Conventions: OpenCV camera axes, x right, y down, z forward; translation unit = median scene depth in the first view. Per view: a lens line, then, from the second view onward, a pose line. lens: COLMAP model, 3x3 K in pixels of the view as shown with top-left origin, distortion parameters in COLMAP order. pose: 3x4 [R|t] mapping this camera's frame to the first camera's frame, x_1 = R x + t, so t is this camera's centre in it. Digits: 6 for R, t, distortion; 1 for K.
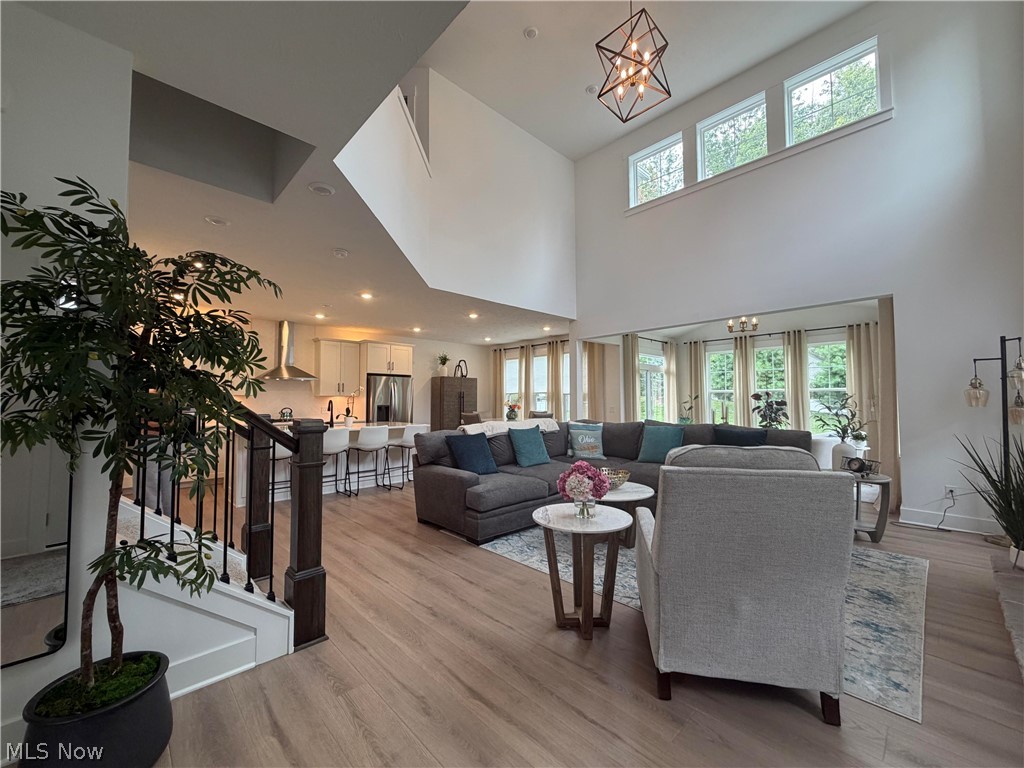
lens RADIAL K [[409.7, 0, 506.4], [0, 409.7, 391.4], [0, 0, 1]] dist [-0.001843, -0.000107]
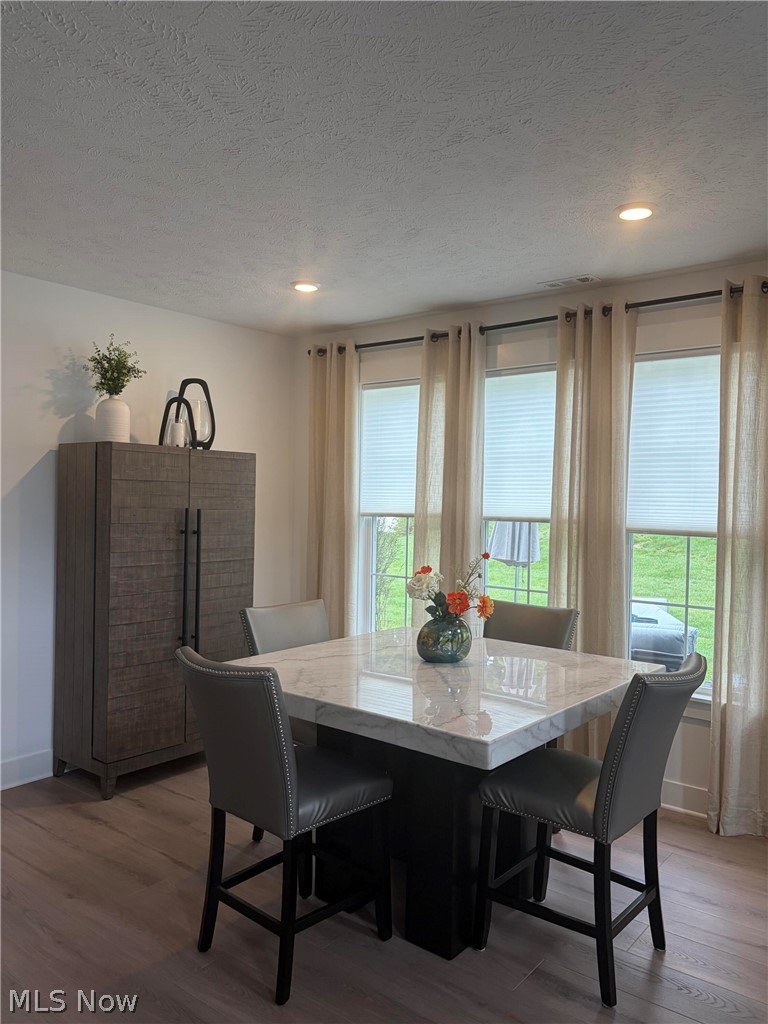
lens RADIAL K [[779.2, 0, 387.5], [0, 779.2, 513.3], [0, 0, 1]] dist [0.013796, 0.003238]
pose [[0.989404, 0.015593, 0.144351, -0.062965], [-0.021731, 0.998921, 0.041040, -0.018060], [-0.143555, -0.043742, 0.988675, 0.547503]]
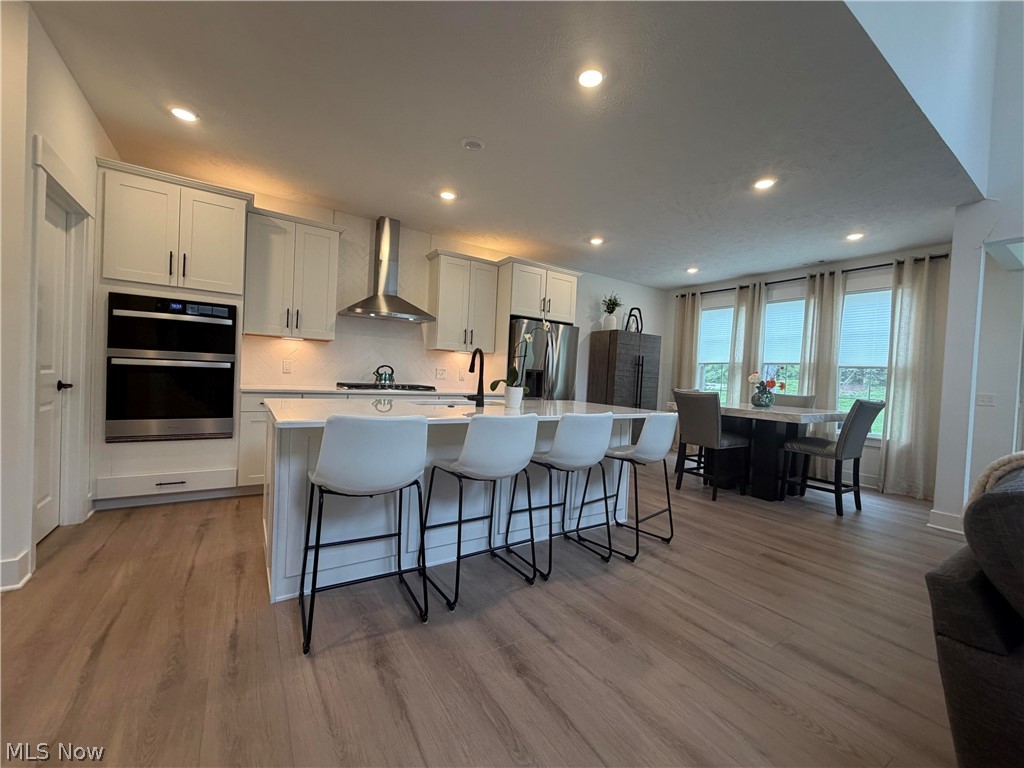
lens RADIAL K [[409.7, 0, 507.5], [0, 409.7, 382.4], [0, 0, 1]] dist [-0.001843, -0.000107]
pose [[0.982451, 0.052815, -0.178886, -0.198253], [-0.046045, 0.998065, 0.041793, 0.024914], [0.180748, -0.032823, 0.982982, 0.350629]]
